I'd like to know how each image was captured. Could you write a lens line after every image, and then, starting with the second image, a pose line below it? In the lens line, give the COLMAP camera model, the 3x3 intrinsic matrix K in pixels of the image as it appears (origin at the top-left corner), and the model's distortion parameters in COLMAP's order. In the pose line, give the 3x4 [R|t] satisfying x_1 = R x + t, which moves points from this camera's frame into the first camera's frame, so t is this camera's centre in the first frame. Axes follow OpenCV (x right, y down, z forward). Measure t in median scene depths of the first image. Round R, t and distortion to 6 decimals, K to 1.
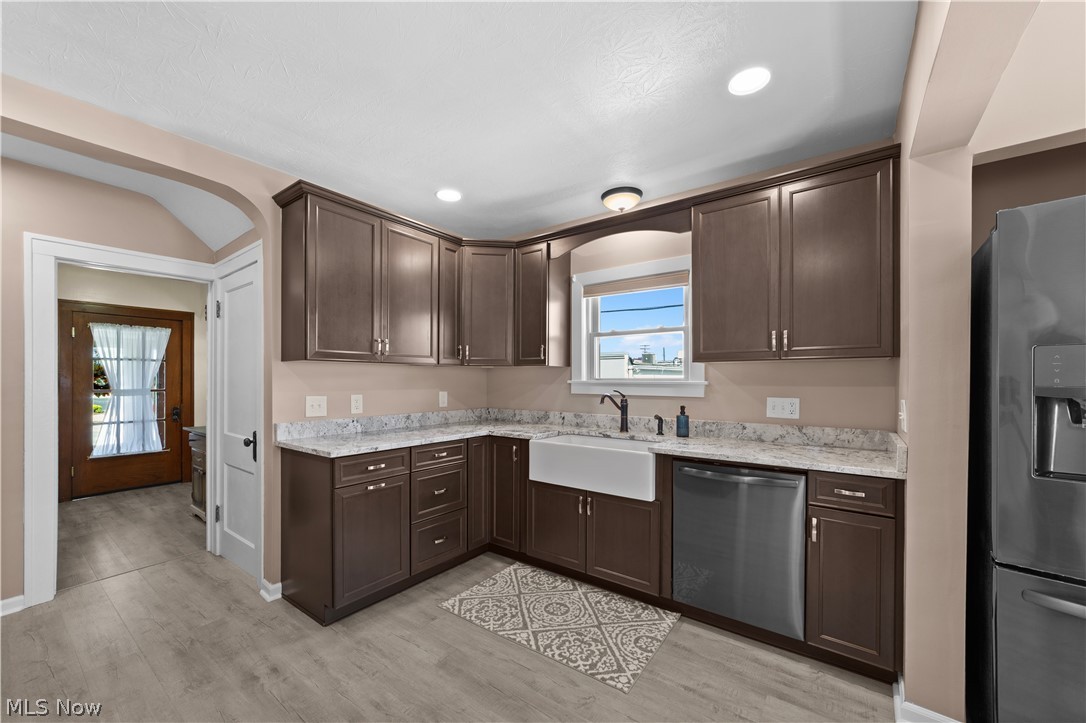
lens RADIAL K [[421.1, 0, 541.4], [0, 421.1, 380.4], [0, 0, 1]] dist [-0.001223, 0.003011]
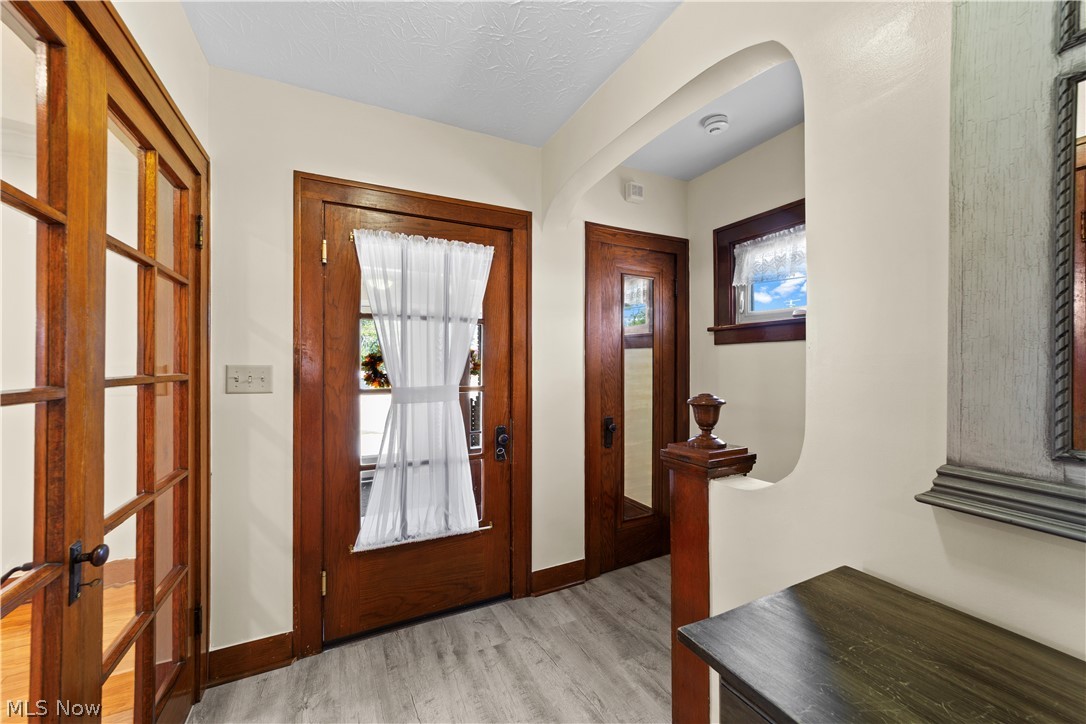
lens RADIAL K [[421.1, 0, 541.1], [0, 421.1, 363.9], [0, 0, 1]] dist [-0.001223, 0.003011]
pose [[0.890936, -0.001245, -0.454127, -0.673006], [0.000499, 0.999998, -0.001762, -0.001881], [0.454128, 0.001343, 0.890935, 0.670931]]
